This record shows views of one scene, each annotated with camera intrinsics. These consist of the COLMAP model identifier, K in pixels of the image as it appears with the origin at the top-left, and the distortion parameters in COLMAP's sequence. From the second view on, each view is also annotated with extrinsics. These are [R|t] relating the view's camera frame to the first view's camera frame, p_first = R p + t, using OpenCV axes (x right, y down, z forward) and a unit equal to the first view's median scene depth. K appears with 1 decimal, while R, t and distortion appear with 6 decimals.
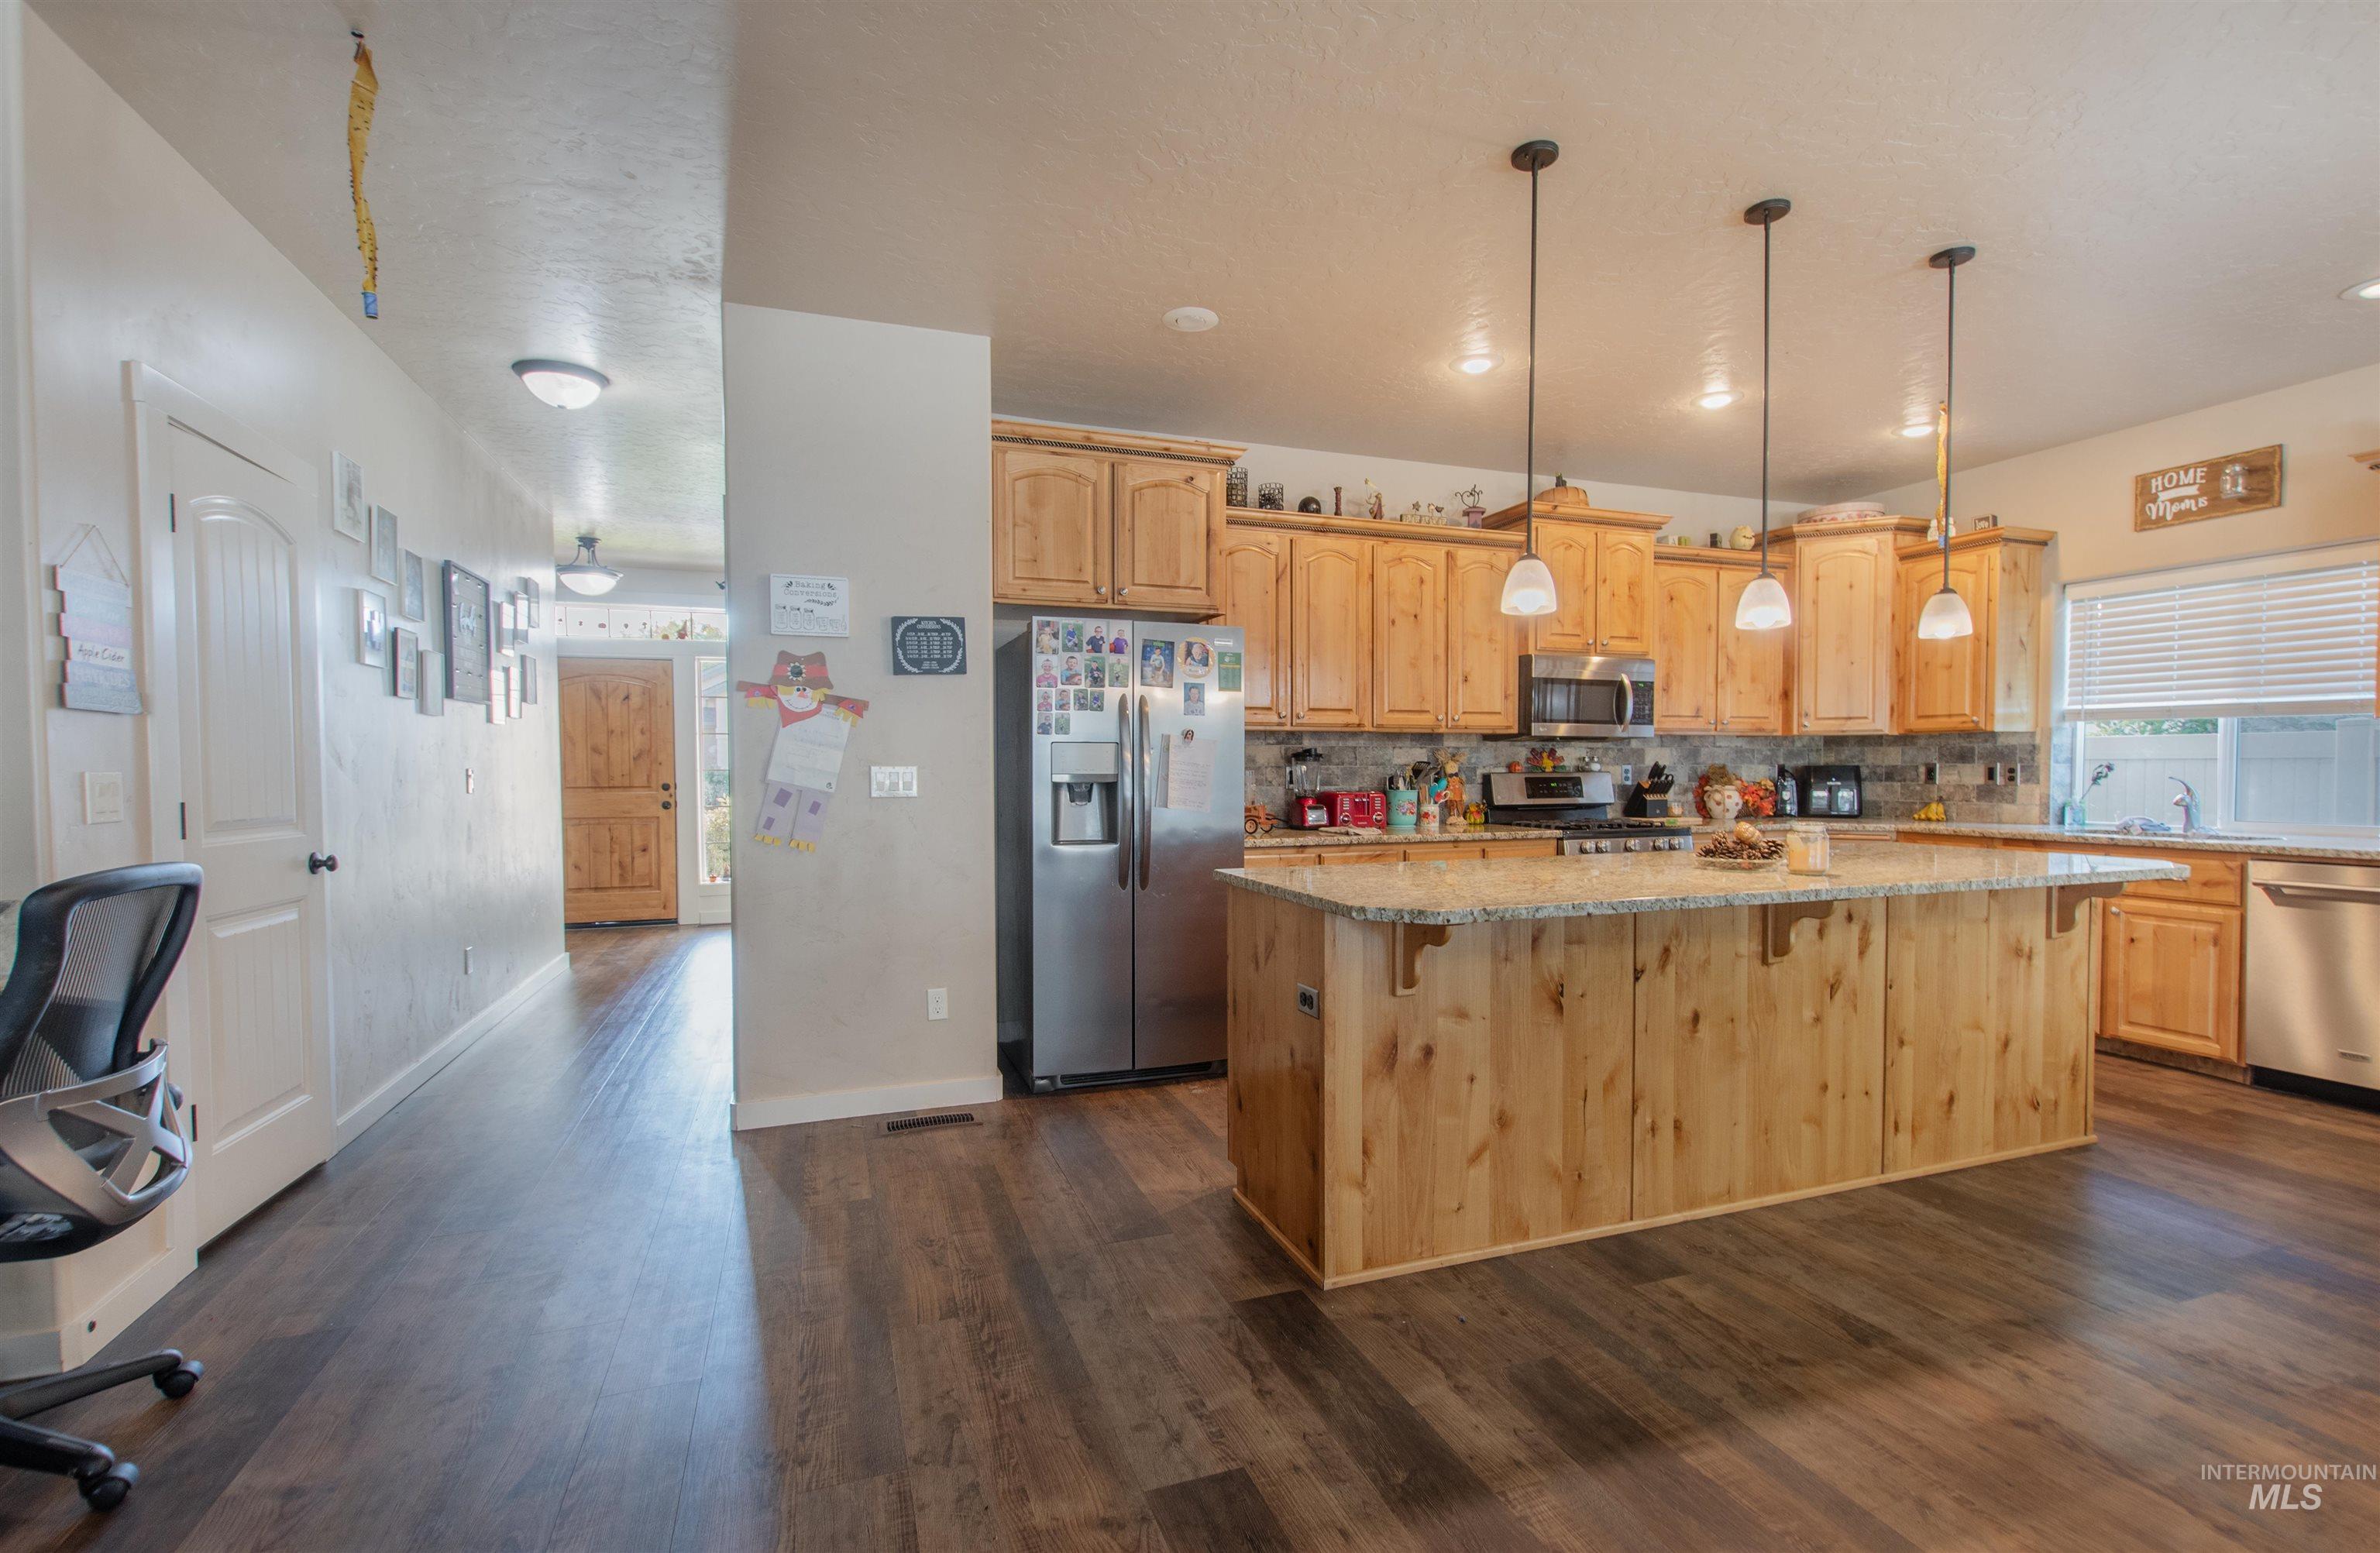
lens RADIAL K [[1064.0, 0, 1192.6], [0, 1064.0, 795.8], [0, 0, 1]] dist [0.011314, -0.004500]
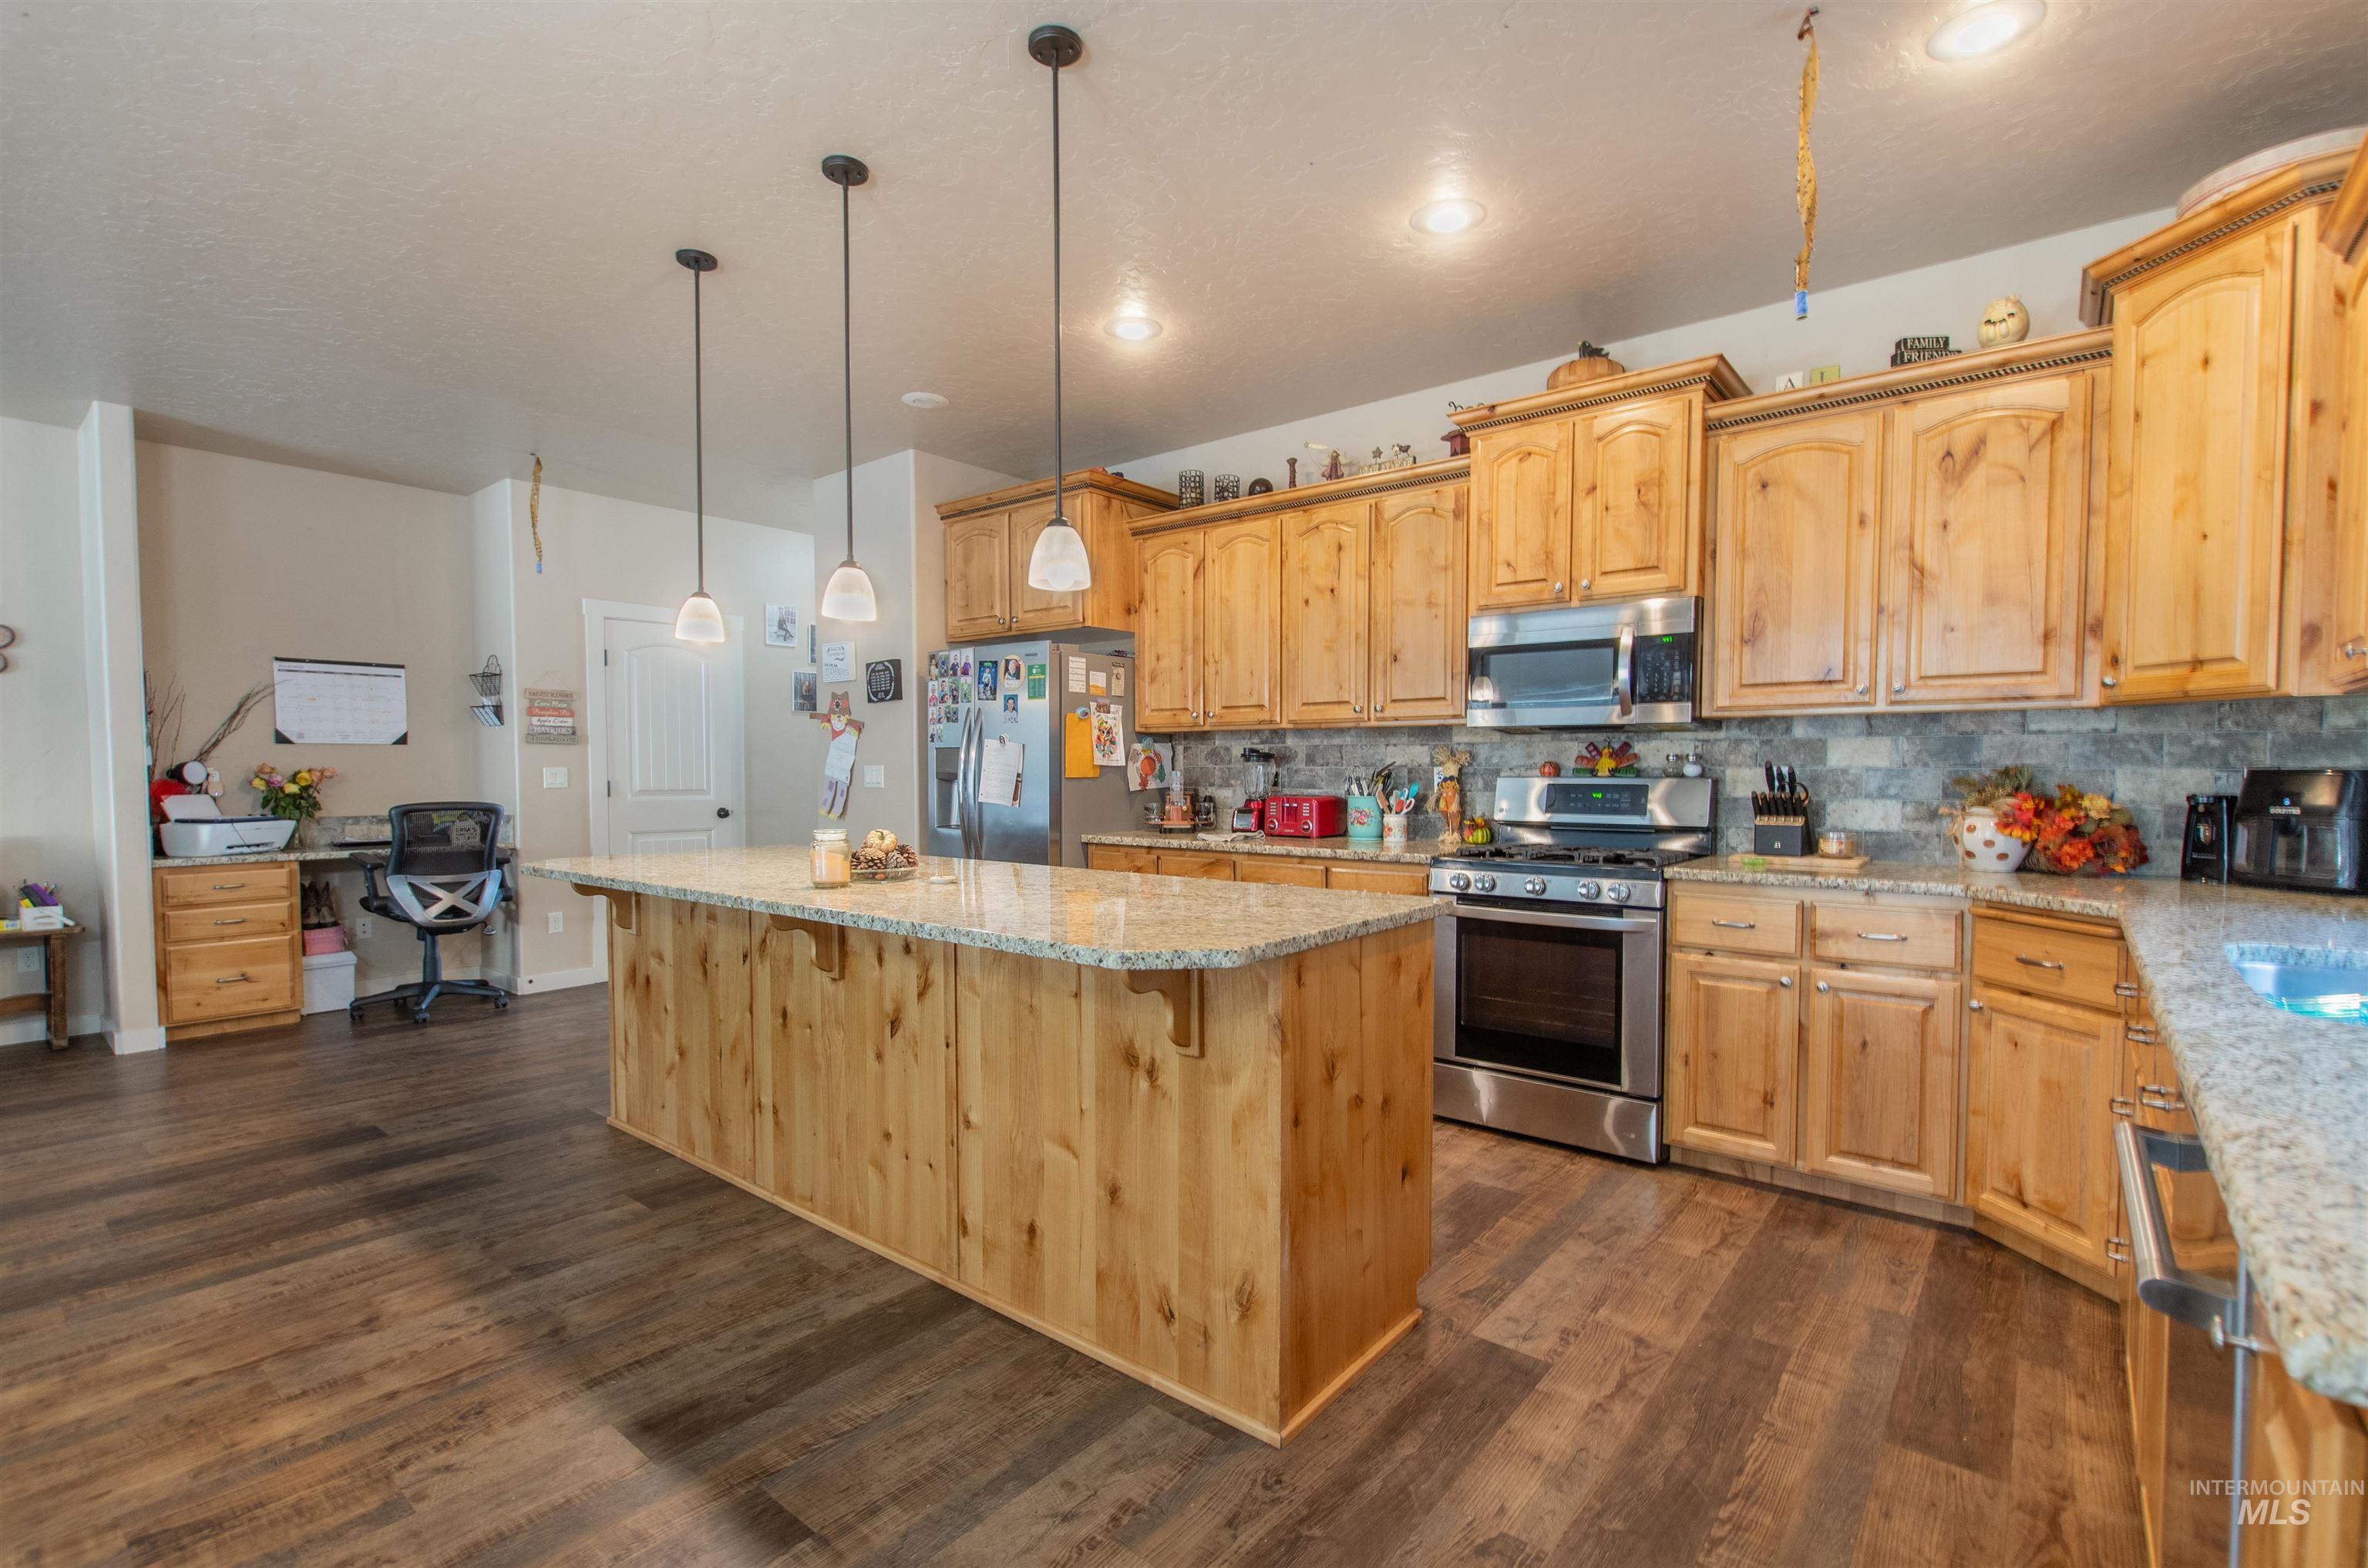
lens RADIAL K [[1053.4, 0, 1173.7], [0, 1053.4, 819.6], [0, 0, 1]] dist [0.005531, -0.002734]
pose [[0.507430, 0.045133, -0.860510, 1.088688], [-0.026141, 0.998974, 0.036981, -0.017604], [0.861296, 0.003730, 0.508089, 0.576807]]
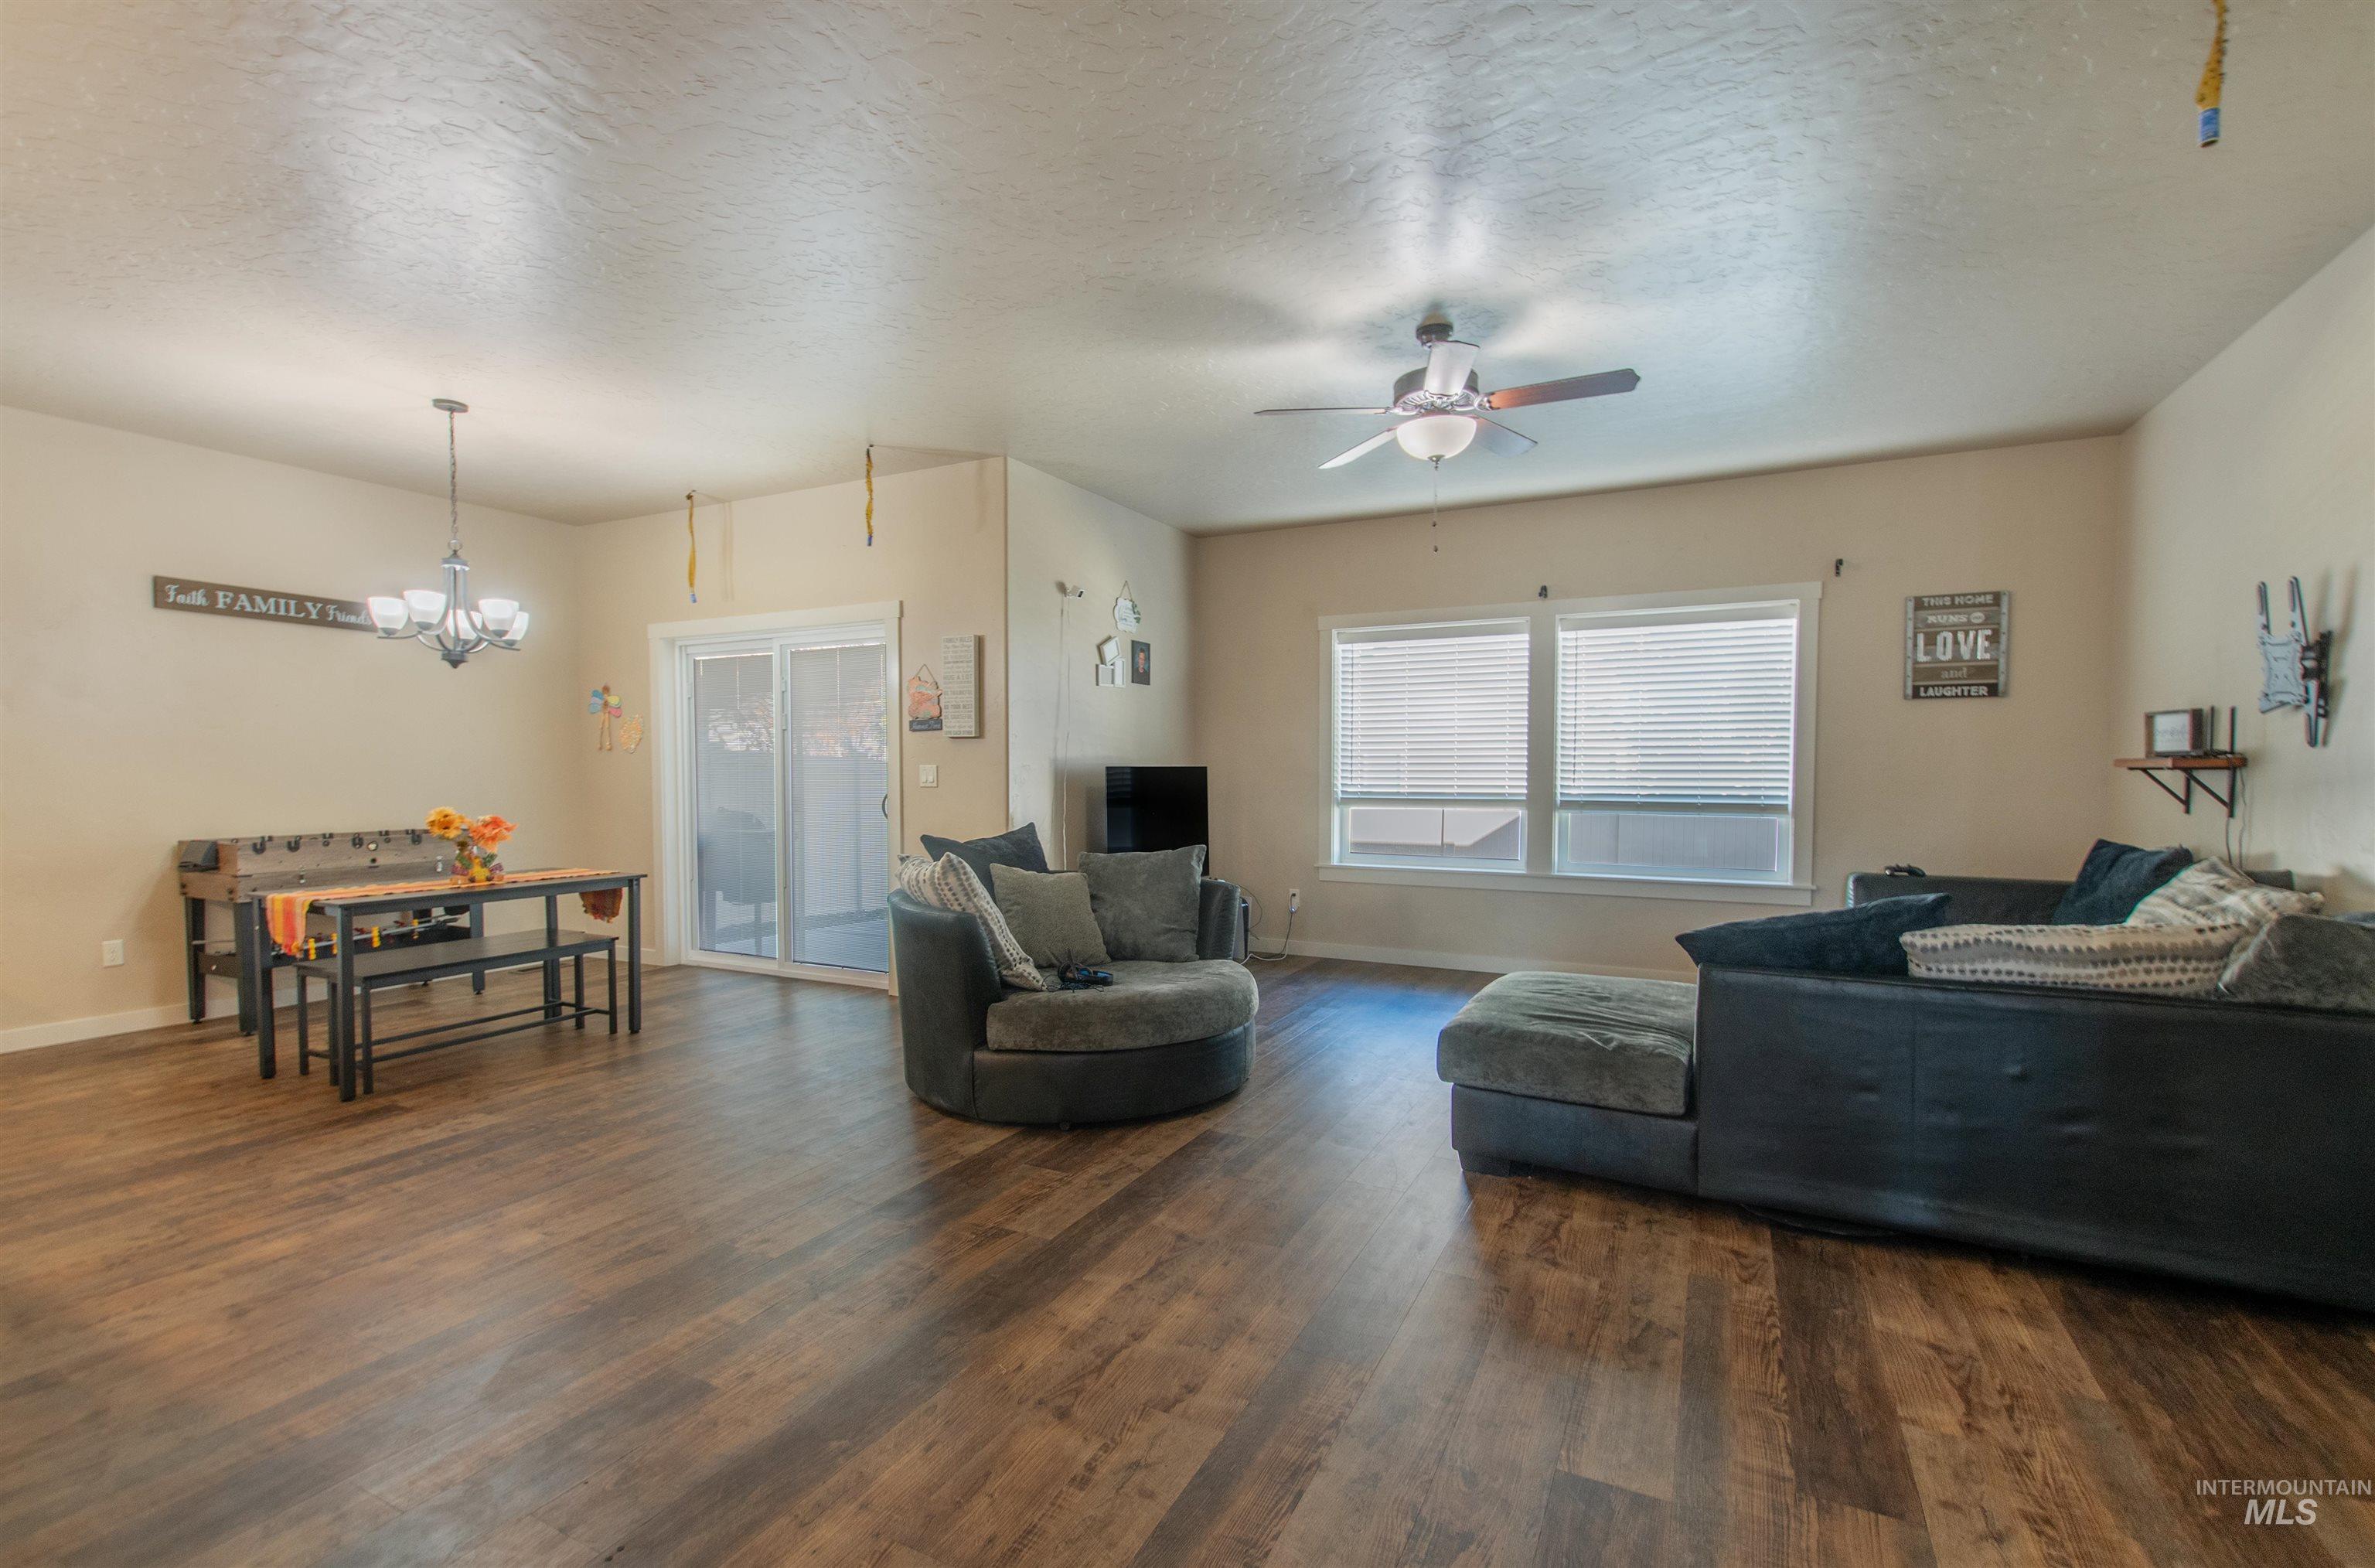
lens RADIAL K [[1056.5, 0, 1180.5], [0, 1056.5, 803.2], [0, 0, 1]] dist [0.005531, -0.002734]
pose [[-0.675454, -0.021835, 0.737079, -0.397566], [0.023844, 0.998392, 0.051426, -0.011347], [-0.737017, 0.052311, -0.673847, 0.489168]]
